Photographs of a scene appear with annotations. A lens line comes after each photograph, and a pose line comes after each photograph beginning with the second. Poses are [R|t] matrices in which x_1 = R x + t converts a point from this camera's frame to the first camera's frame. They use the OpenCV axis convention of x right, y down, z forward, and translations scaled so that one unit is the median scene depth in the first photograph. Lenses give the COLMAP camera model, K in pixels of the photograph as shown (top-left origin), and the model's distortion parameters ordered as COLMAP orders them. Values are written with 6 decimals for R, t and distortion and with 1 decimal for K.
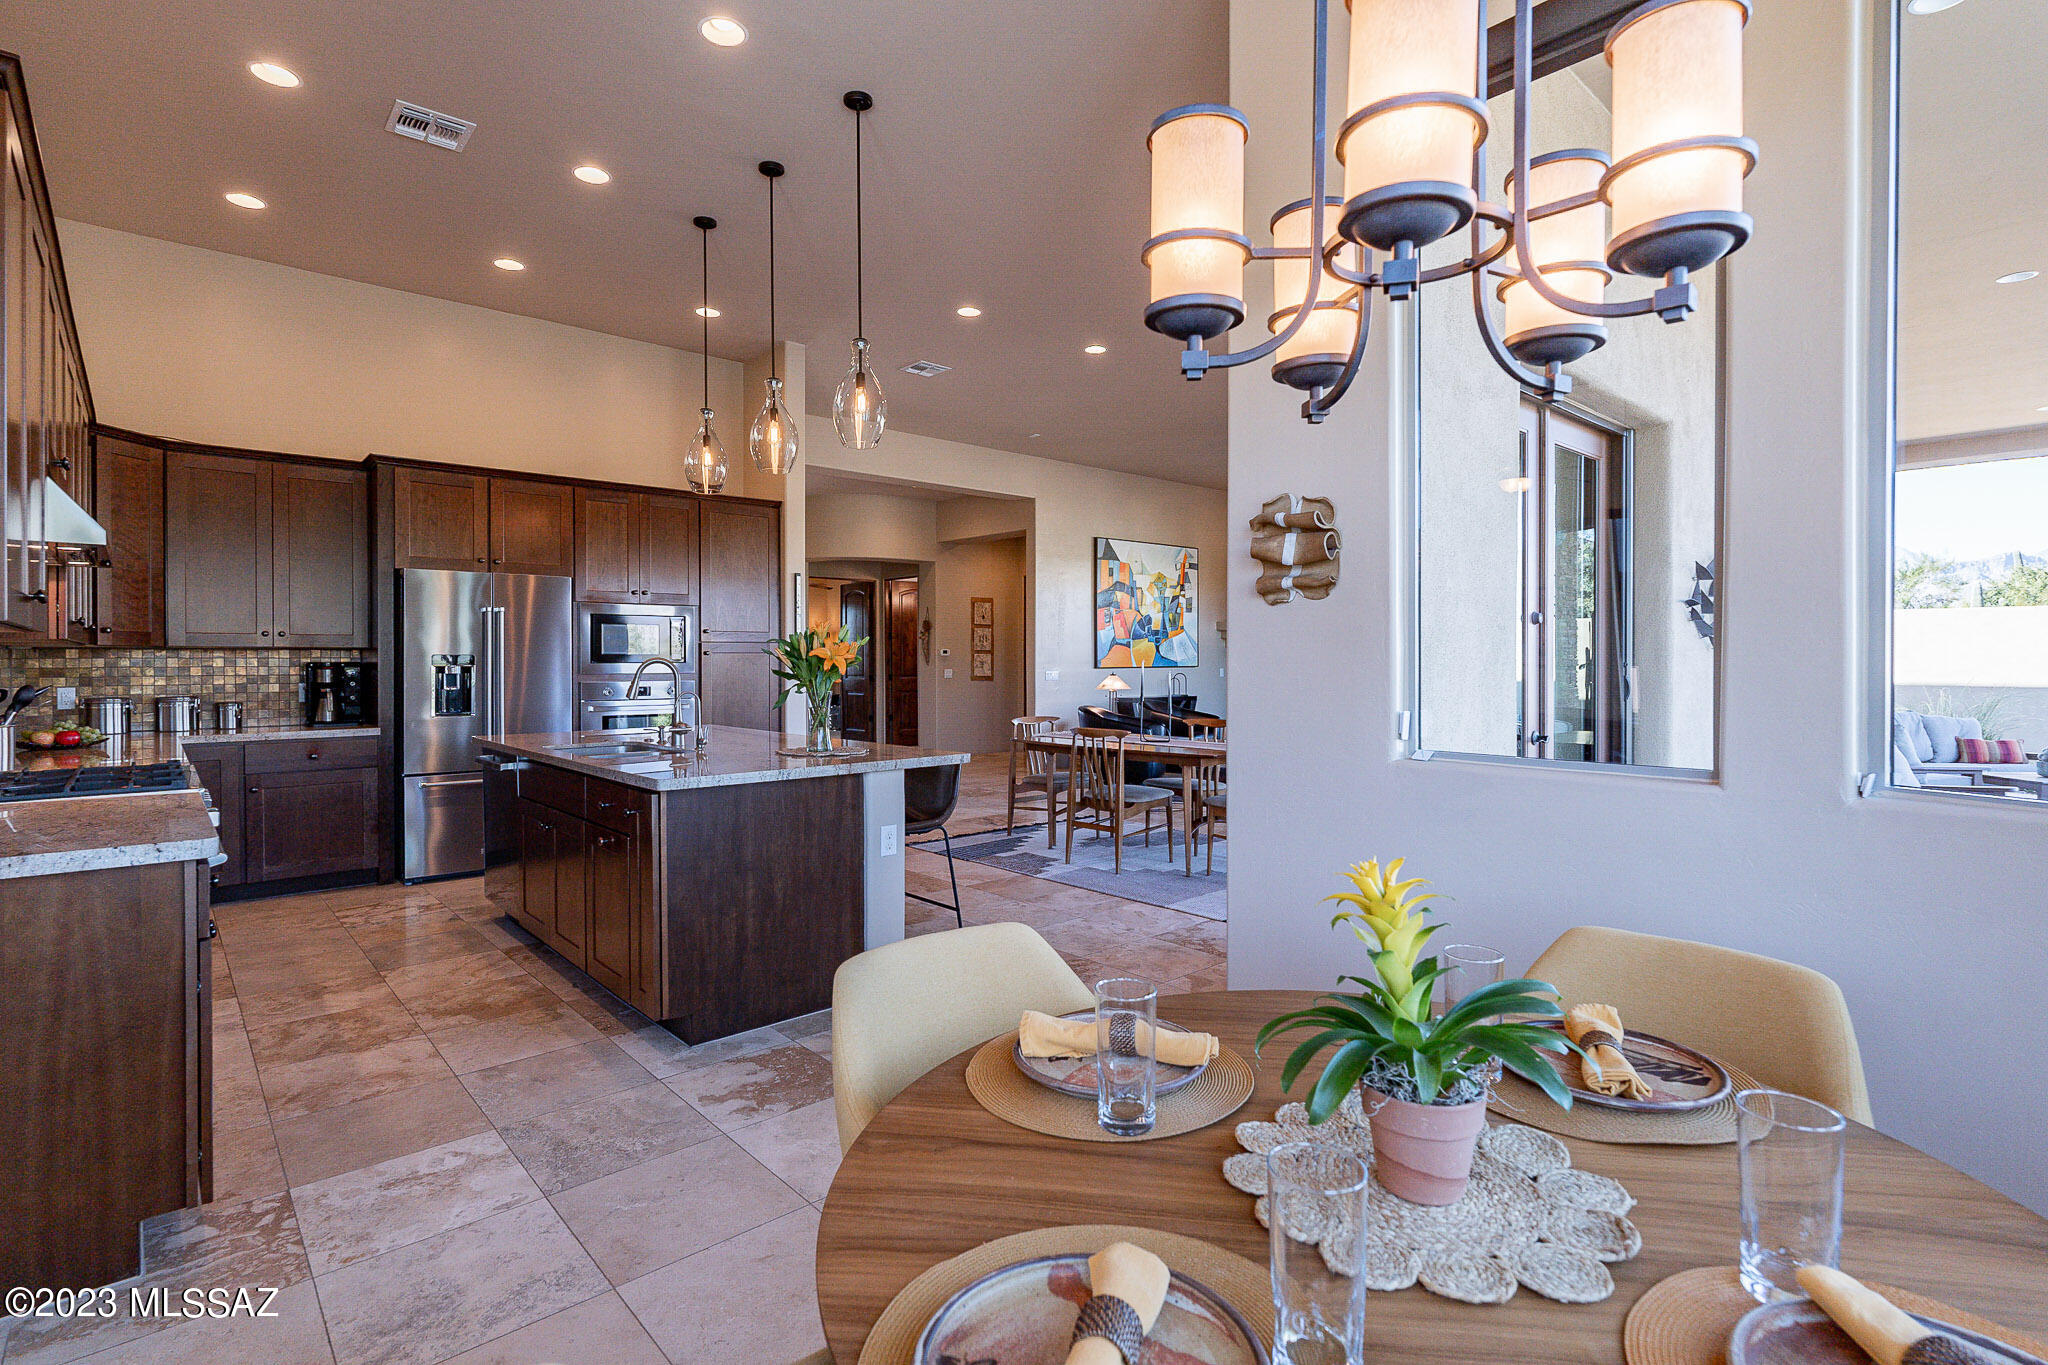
lens RADIAL K [[976.9, 0, 1019.1], [0, 976.9, 665.9], [0, 0, 1]] dist [0.001775, -0.002757]
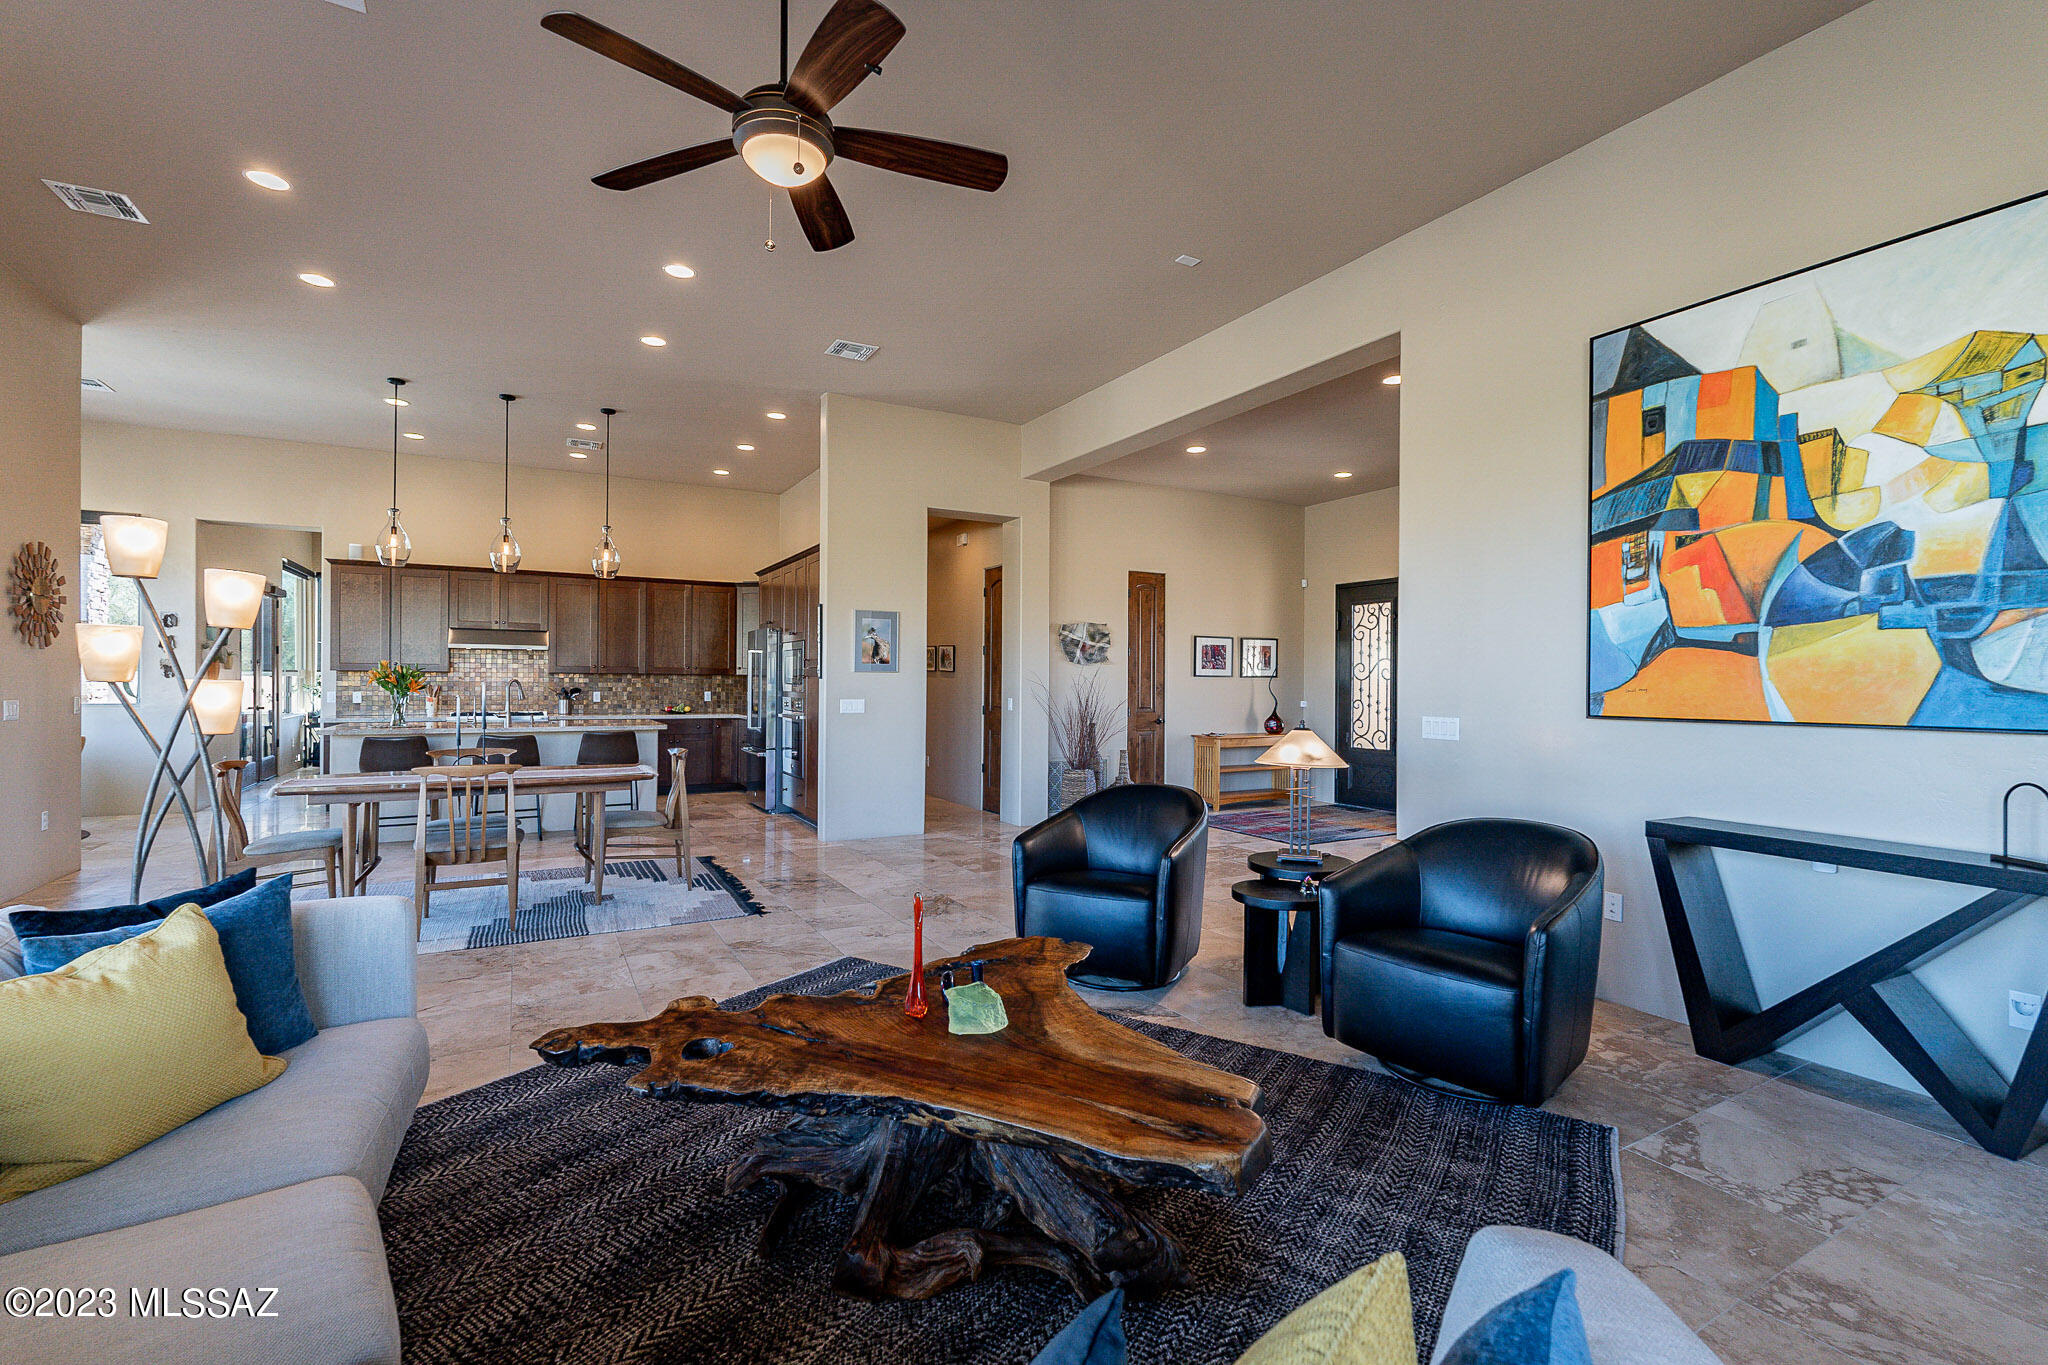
lens RADIAL K [[892.9, 0, 1023.6], [0, 892.9, 683.2], [0, 0, 1]] dist [-0.006023, 0.001376]
pose [[-0.210260, 0.003575, -0.977639, 0.913107], [-0.013411, 0.999889, 0.006540, -0.019666], [0.977553, 0.014486, -0.210189, 1.850943]]
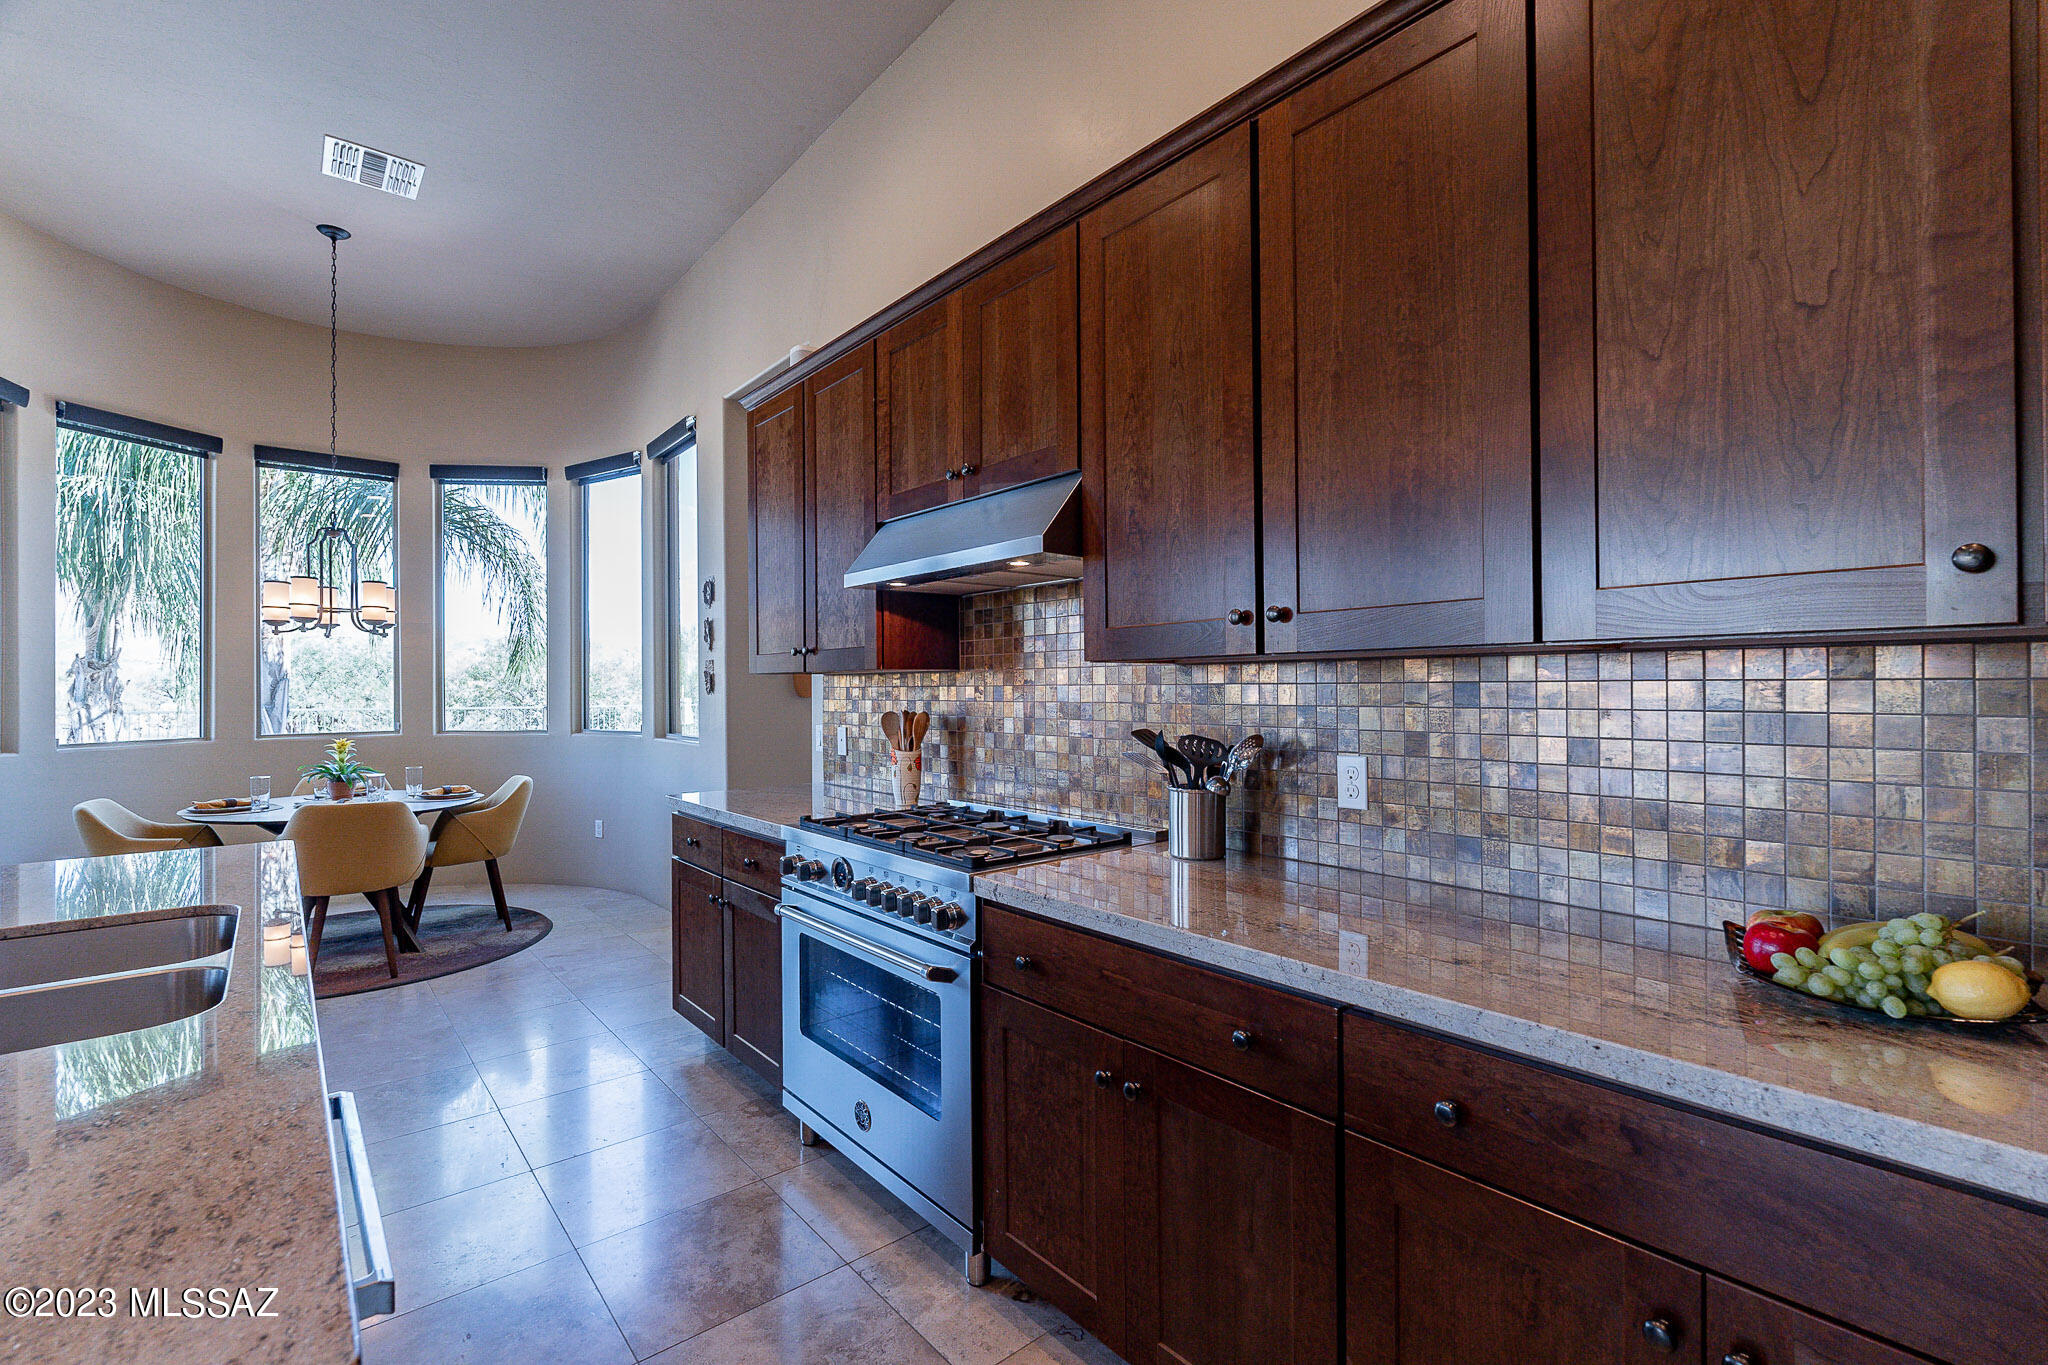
lens RADIAL K [[892.9, 0, 1025.7], [0, 892.9, 686.0], [0, 0, 1]] dist [-0.006023, 0.001376]
pose [[-0.999650, 0.009326, 0.024741, -0.563373], [0.009413, 0.999950, 0.003413, -0.007414], [-0.024708, 0.003645, -0.999688, 0.962959]]
